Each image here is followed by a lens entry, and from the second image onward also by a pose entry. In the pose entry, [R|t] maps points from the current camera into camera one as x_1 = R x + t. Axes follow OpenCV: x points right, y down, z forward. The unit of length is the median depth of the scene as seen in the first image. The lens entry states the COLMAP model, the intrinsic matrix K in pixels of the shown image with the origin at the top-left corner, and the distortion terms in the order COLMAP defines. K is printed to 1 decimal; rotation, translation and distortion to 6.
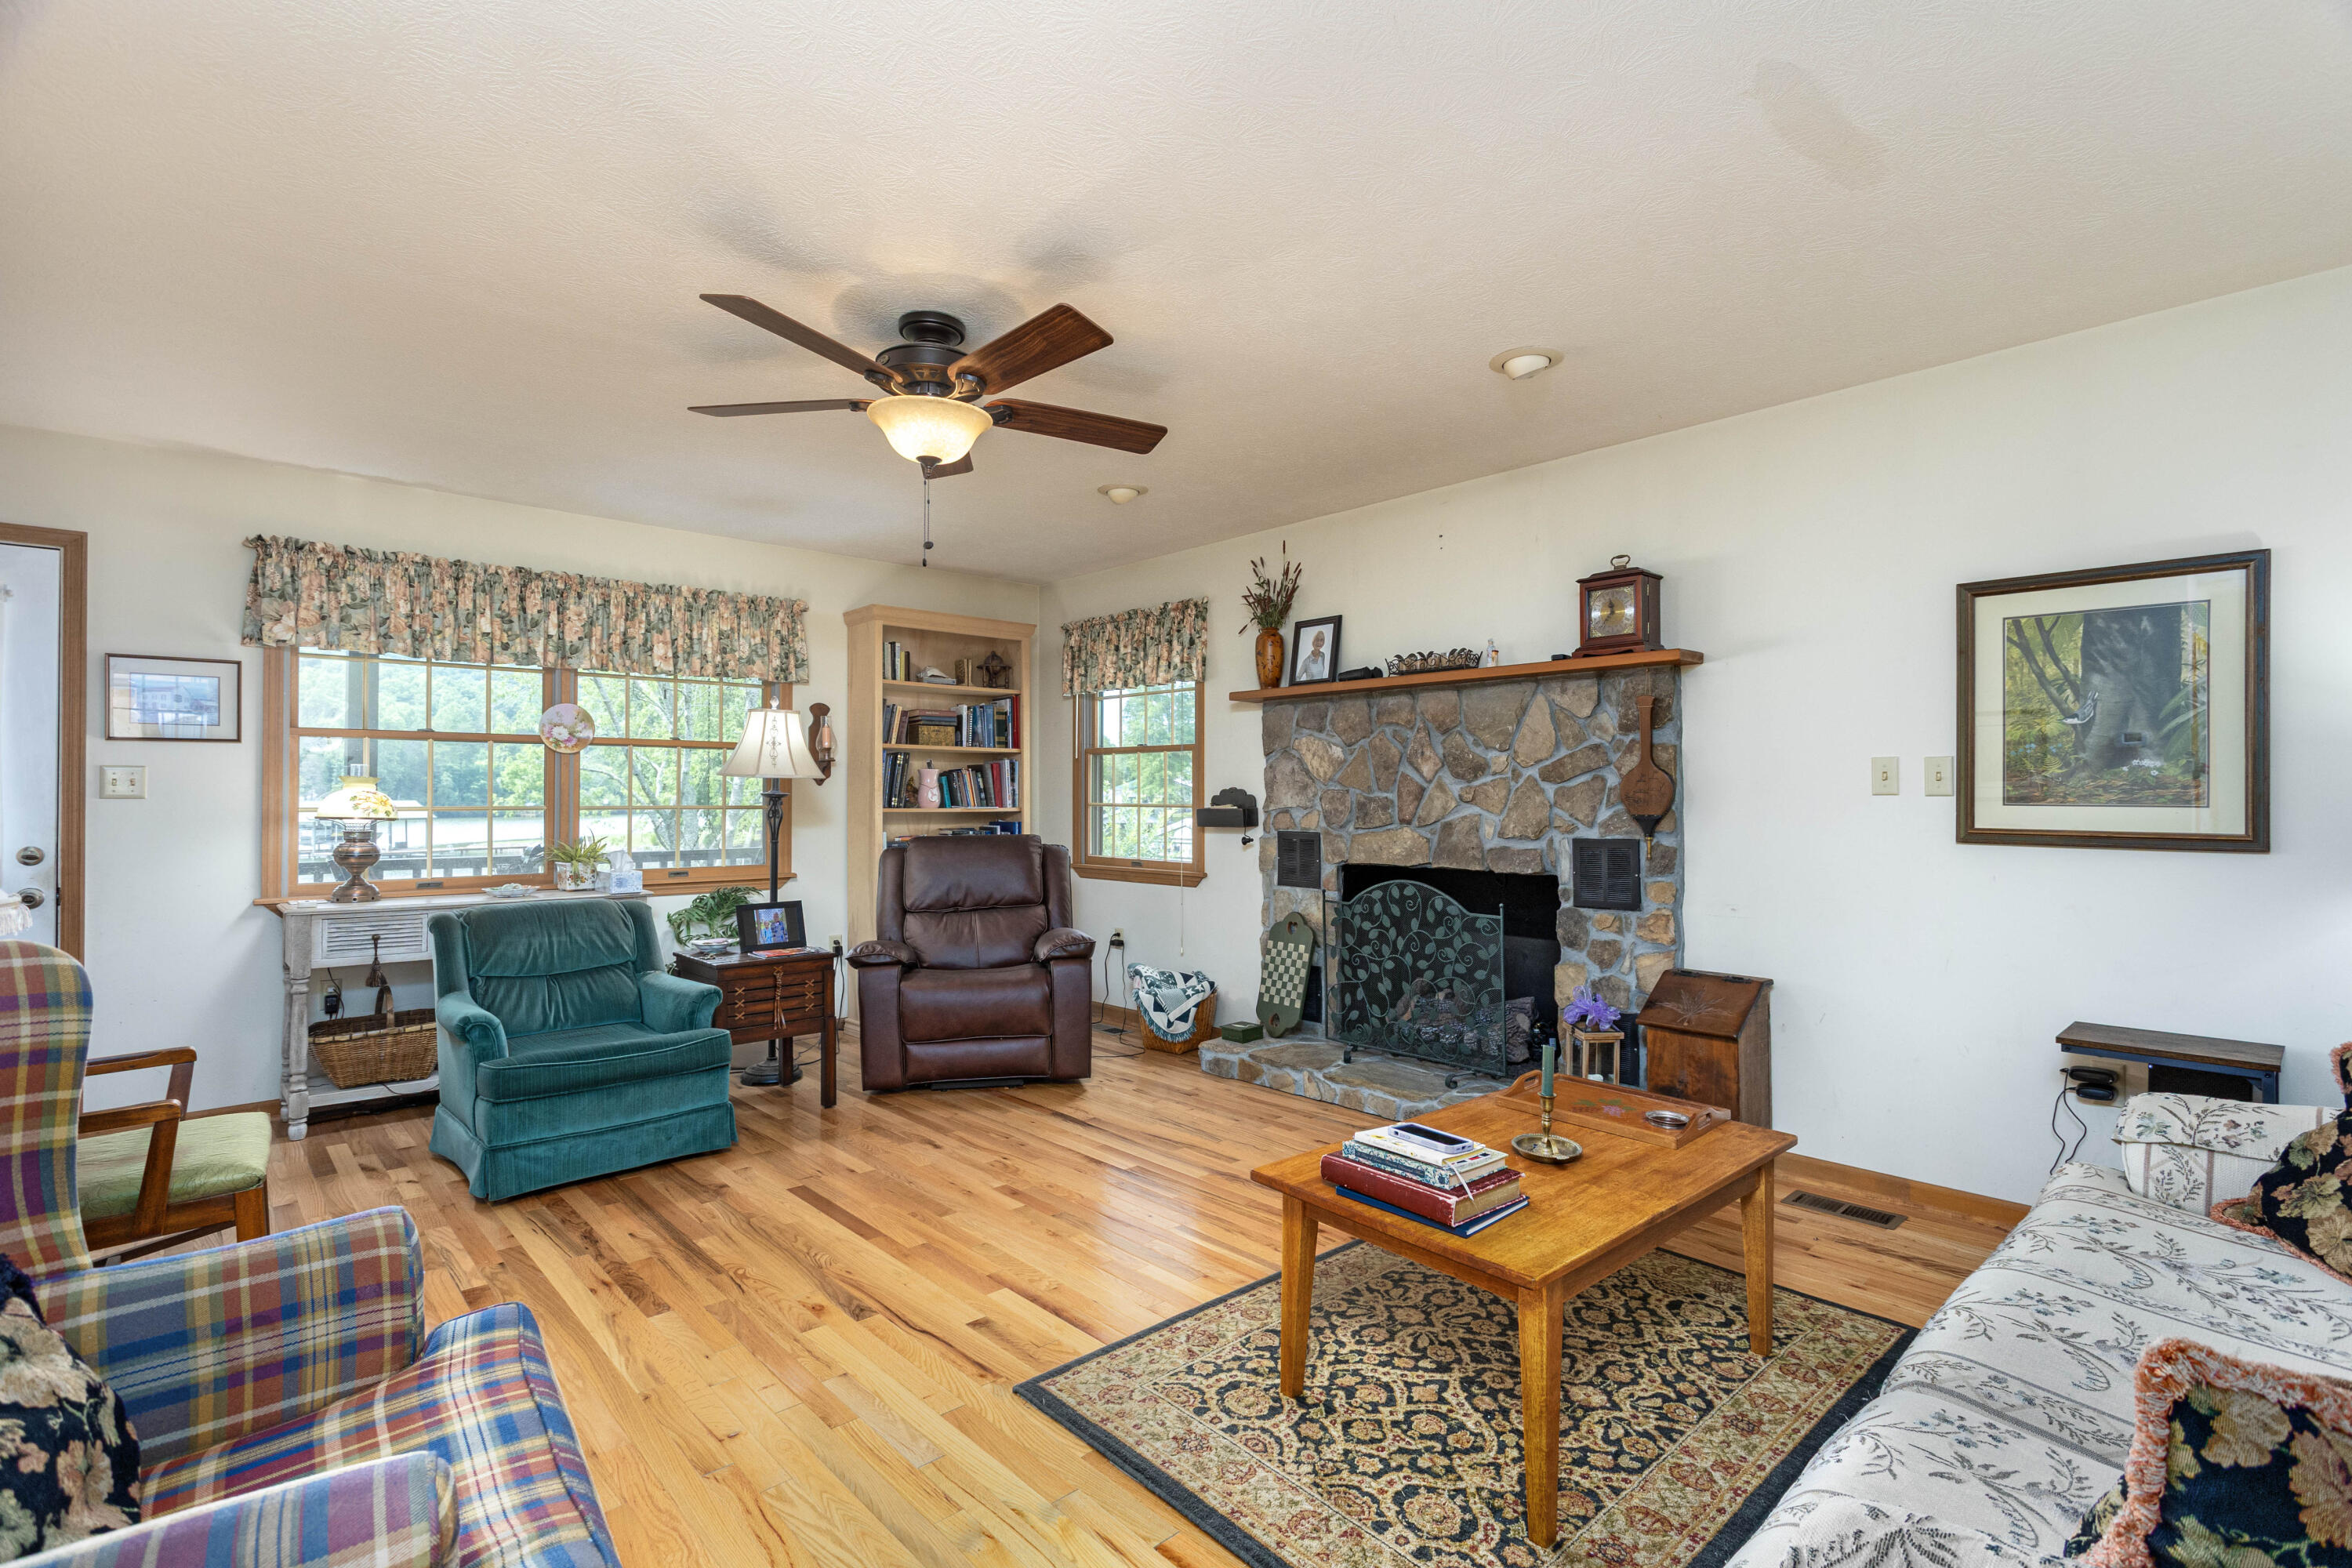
lens RADIAL K [[1110.8, 0, 1178.0], [0, 1110.8, 787.3], [0, 0, 1]] dist [0.000752, 0.001725]
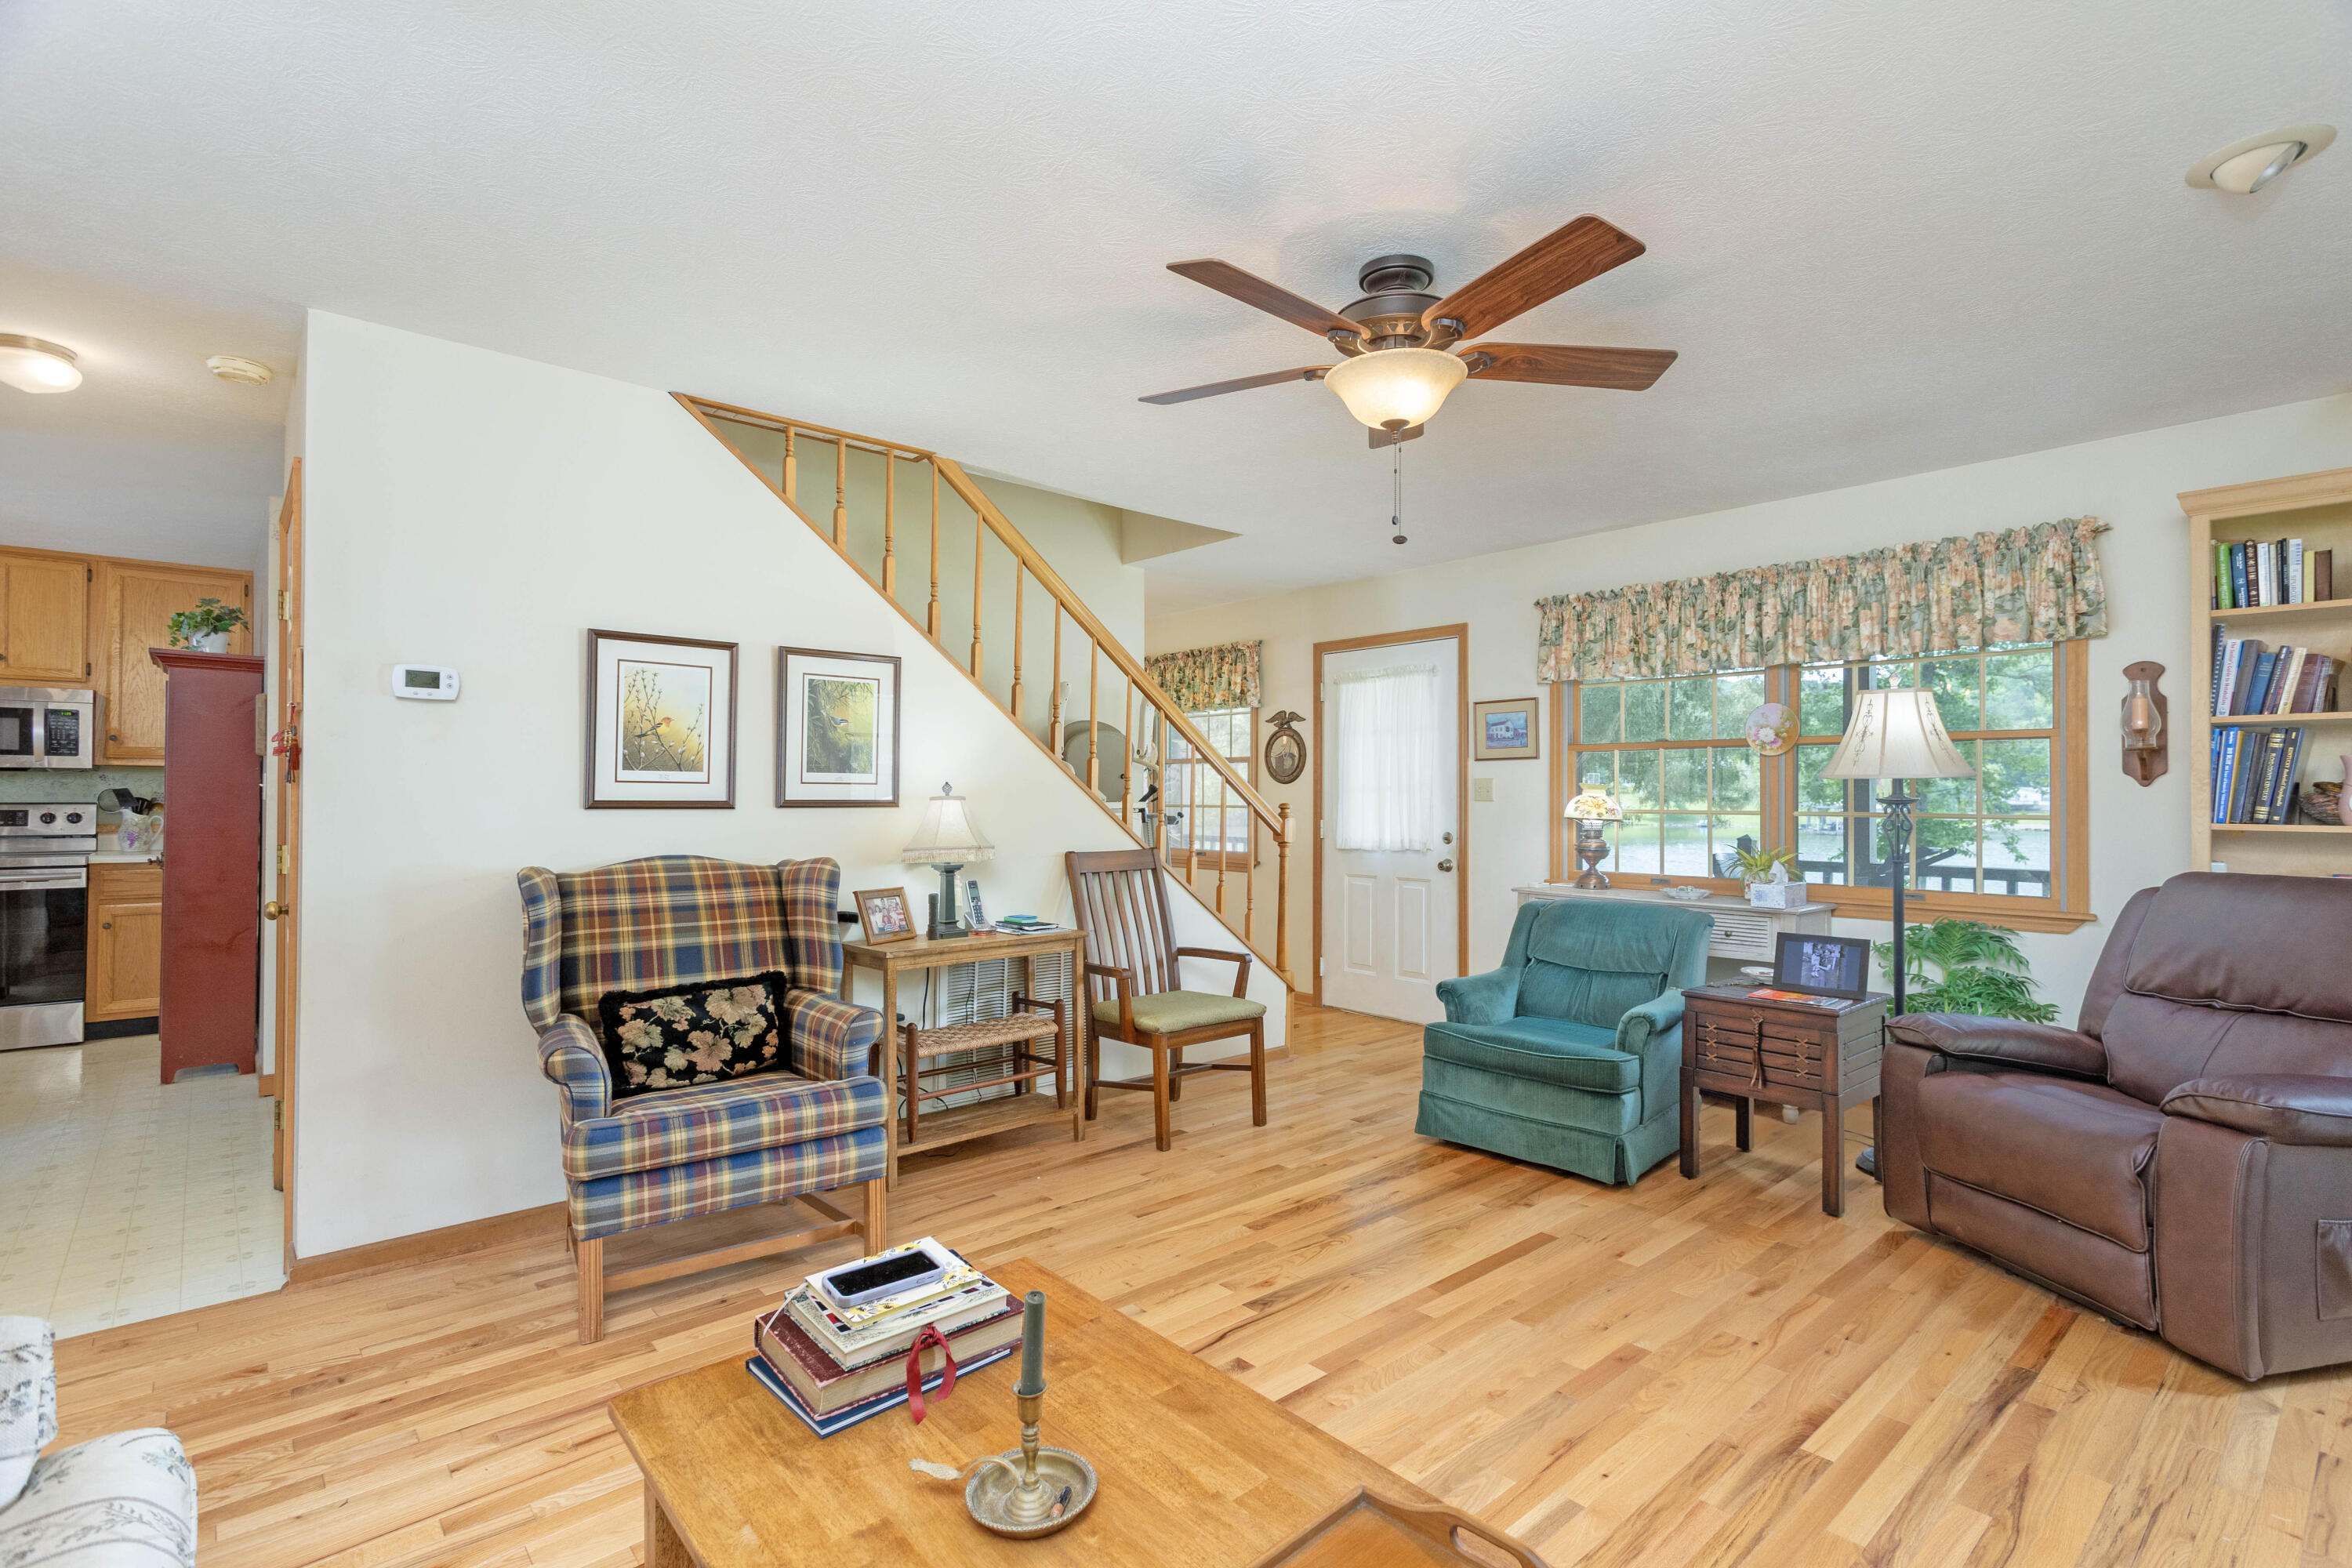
lens RADIAL K [[1110.8, 0, 1179.3], [0, 1110.8, 784.2], [0, 0, 1]] dist [0.000752, 0.001725]
pose [[-0.023871, -0.010478, -0.999660, 0.519638], [0.003891, 0.999937, -0.010574, 0.002183], [0.999707, -0.004142, -0.023829, 0.661163]]
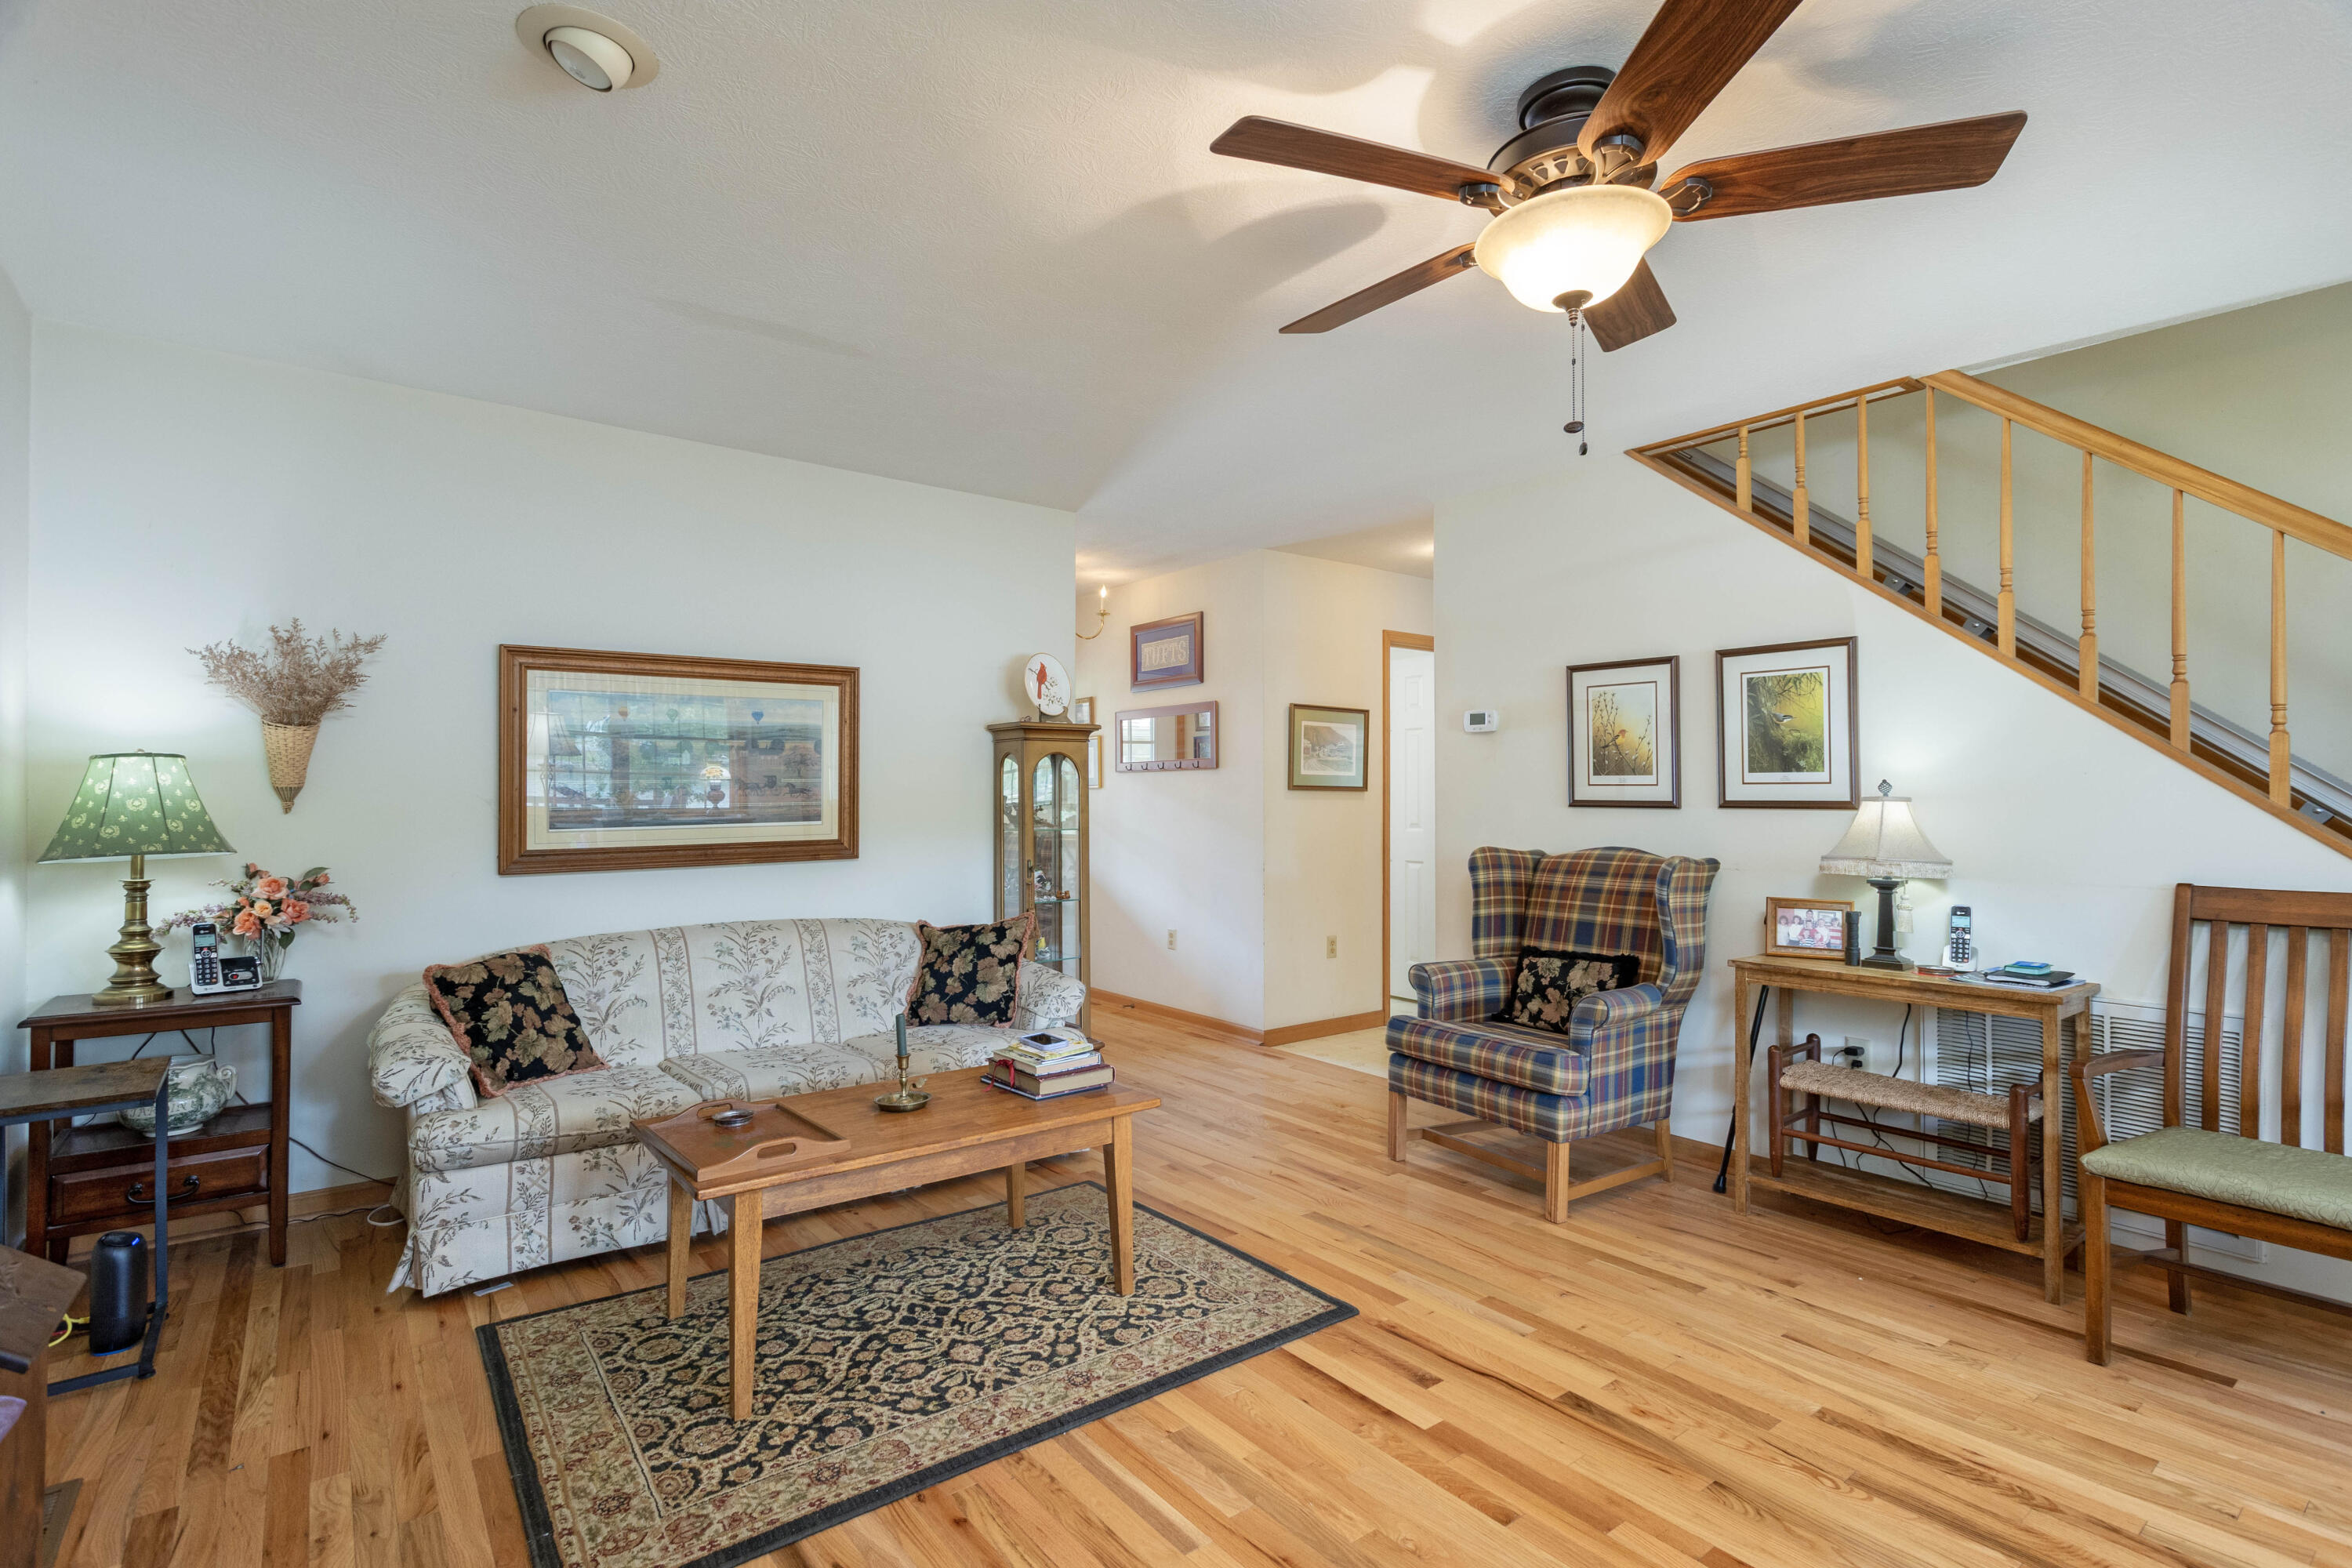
lens RADIAL K [[1110.8, 0, 1173.9], [0, 1110.8, 788.1], [0, 0, 1]] dist [0.000752, 0.001725]
pose [[-0.996085, 0.001177, 0.088397, -0.035478], [0.000170, 0.999935, -0.011398, 0.004466], [-0.088405, -0.011338, -0.996020, 1.314039]]
